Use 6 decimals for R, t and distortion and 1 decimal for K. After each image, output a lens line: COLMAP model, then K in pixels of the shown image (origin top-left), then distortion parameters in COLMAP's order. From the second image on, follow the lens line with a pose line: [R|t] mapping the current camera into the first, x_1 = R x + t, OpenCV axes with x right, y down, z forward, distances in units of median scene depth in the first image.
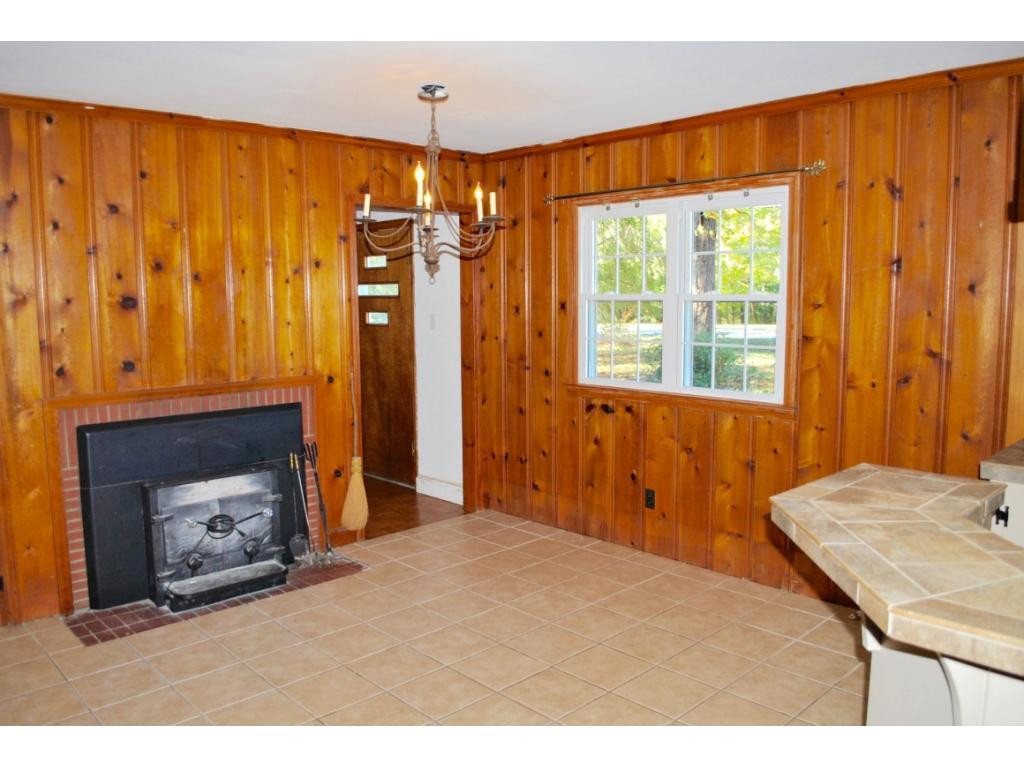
lens RADIAL K [[806.4, 0, 510.5], [0, 806.4, 384.9], [0, 0, 1]] dist [-0.084612, 0.012459]
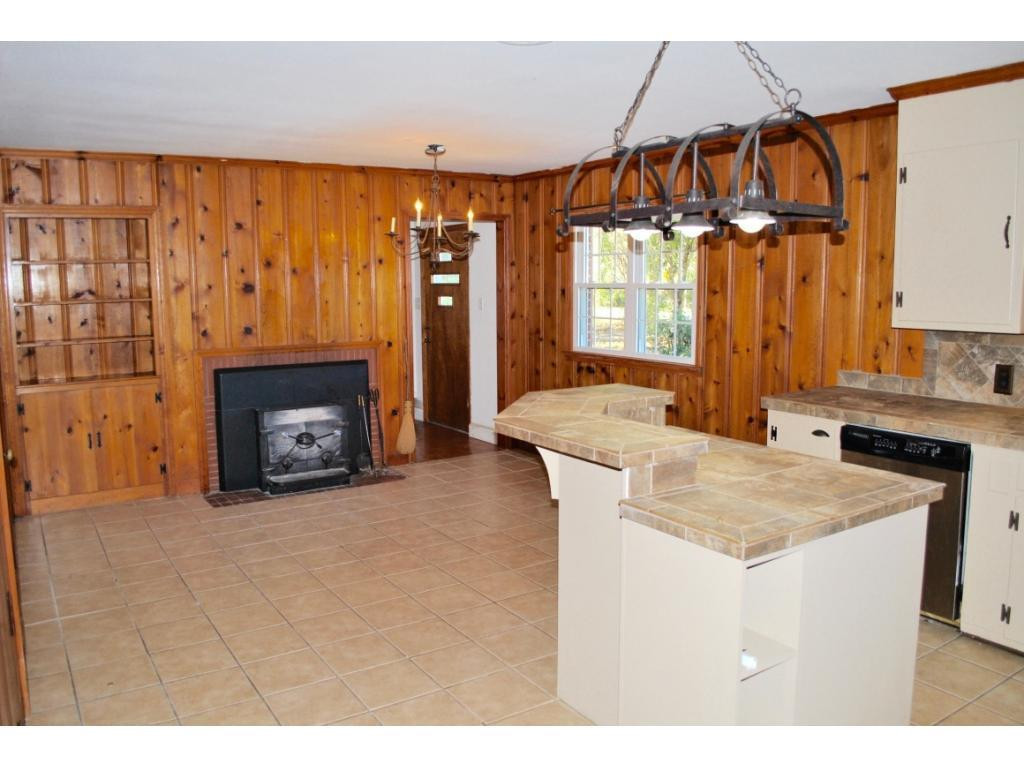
lens RADIAL K [[806.4, 0, 512.6], [0, 806.4, 382.8], [0, 0, 1]] dist [-0.084612, 0.012459]
pose [[0.983644, 0.024124, -0.178502, 0.276206], [-0.021517, 0.999632, 0.016528, 0.038275], [0.178835, -0.012417, 0.983801, -0.391418]]
